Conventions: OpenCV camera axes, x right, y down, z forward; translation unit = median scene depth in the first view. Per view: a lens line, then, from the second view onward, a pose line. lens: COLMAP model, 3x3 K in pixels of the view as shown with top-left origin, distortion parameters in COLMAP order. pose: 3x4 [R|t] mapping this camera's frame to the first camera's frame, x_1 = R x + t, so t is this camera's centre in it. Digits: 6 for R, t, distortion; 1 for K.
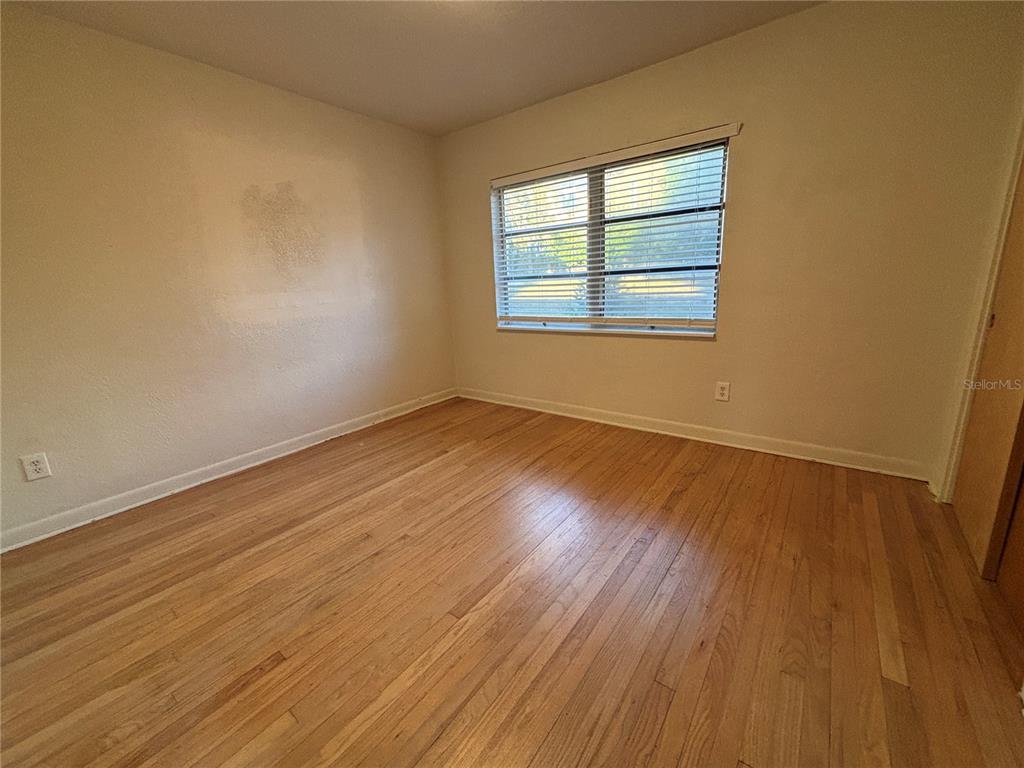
lens RADIAL K [[415.7, 0, 511.9], [0, 415.7, 384.8], [0, 0, 1]] dist [-0.001074, -0.000537]
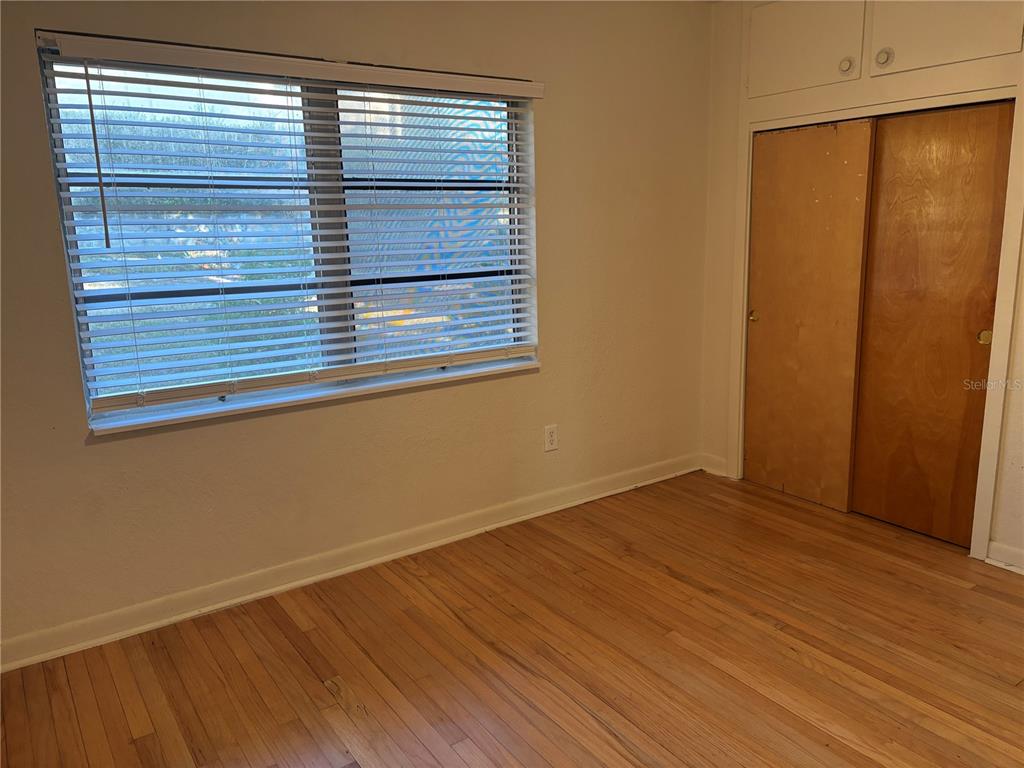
lens RADIAL K [[775.7, 0, 507.2], [0, 775.7, 378.7], [0, 0, 1]] dist [0.057605, -0.058145]
pose [[0.308999, -0.157323, 0.937960, -0.733913], [0.242562, 0.966645, 0.082226, -0.203836], [-0.919611, 0.202106, 0.336853, 0.567205]]
